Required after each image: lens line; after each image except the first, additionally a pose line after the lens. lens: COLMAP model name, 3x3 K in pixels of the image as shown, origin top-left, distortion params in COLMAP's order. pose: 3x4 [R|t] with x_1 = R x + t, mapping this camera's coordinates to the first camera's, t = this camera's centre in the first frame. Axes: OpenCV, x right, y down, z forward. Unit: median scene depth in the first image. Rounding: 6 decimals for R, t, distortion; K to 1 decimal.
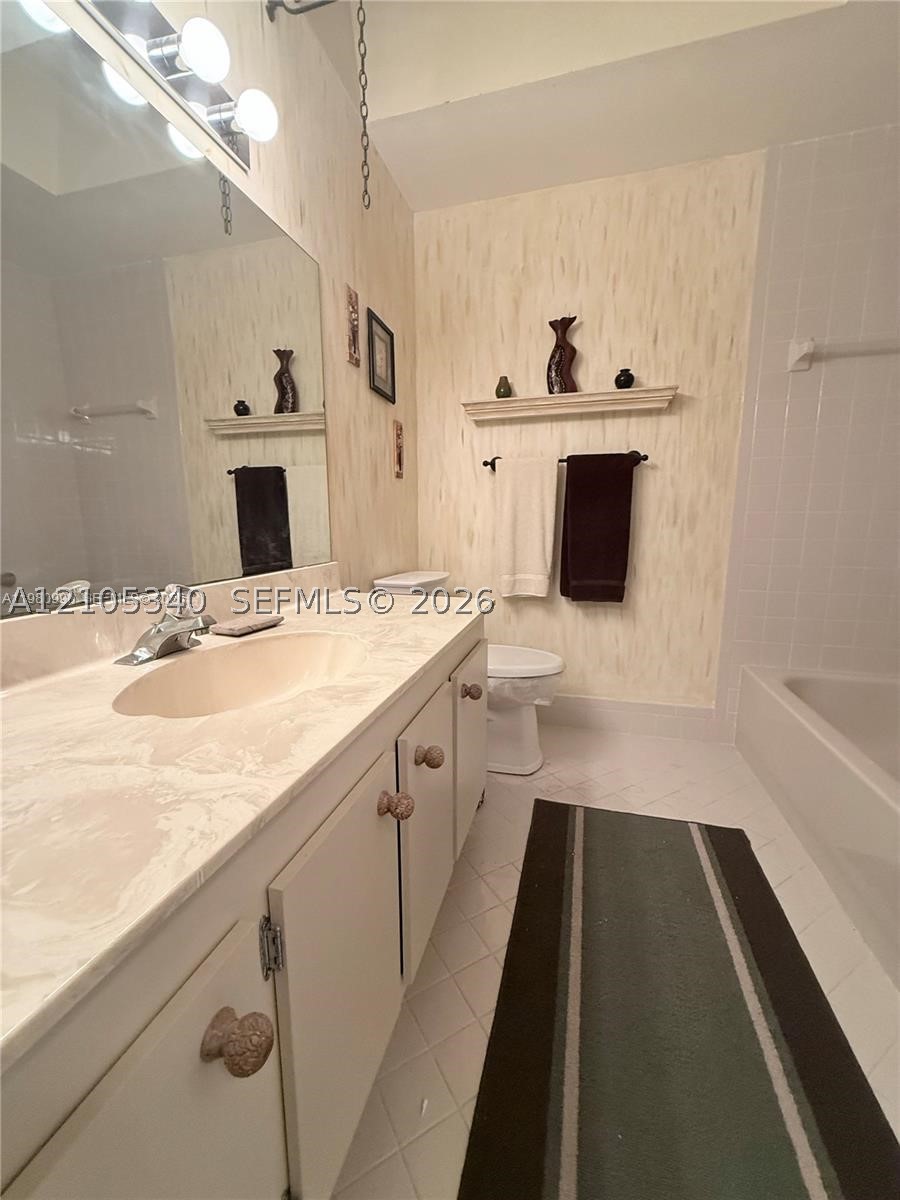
lens RADIAL K [[481.3, 0, 453.6], [0, 481.3, 600.5], [0, 0, 1]] dist [0.000244, 0.000210]
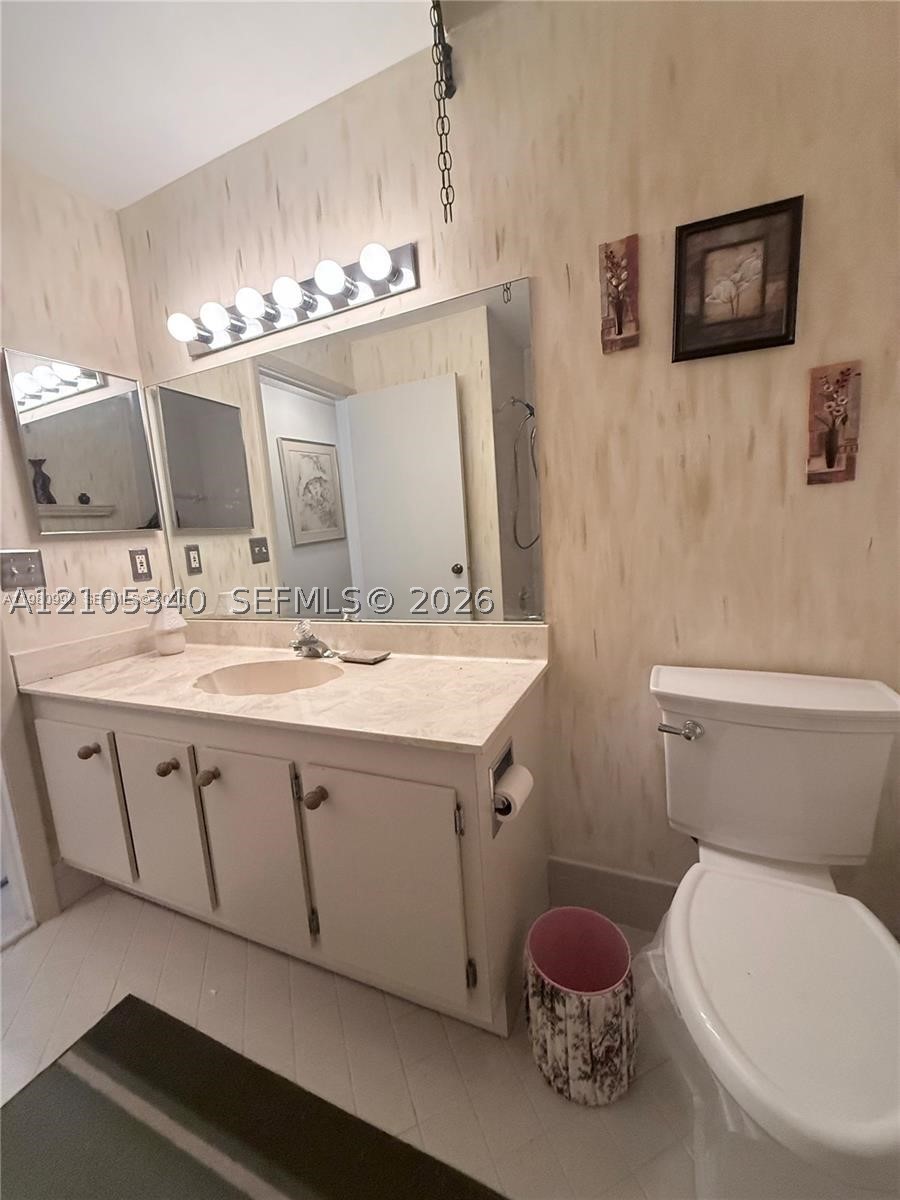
lens RADIAL K [[481.3, 0, 450.8], [0, 481.3, 602.4], [0, 0, 1]] dist [0.000244, 0.000210]
pose [[-0.145967, 0.158533, -0.976504, 0.546813], [-0.093025, 0.980503, 0.173088, -0.231109], [0.984906, 0.116105, -0.128373, 0.879672]]
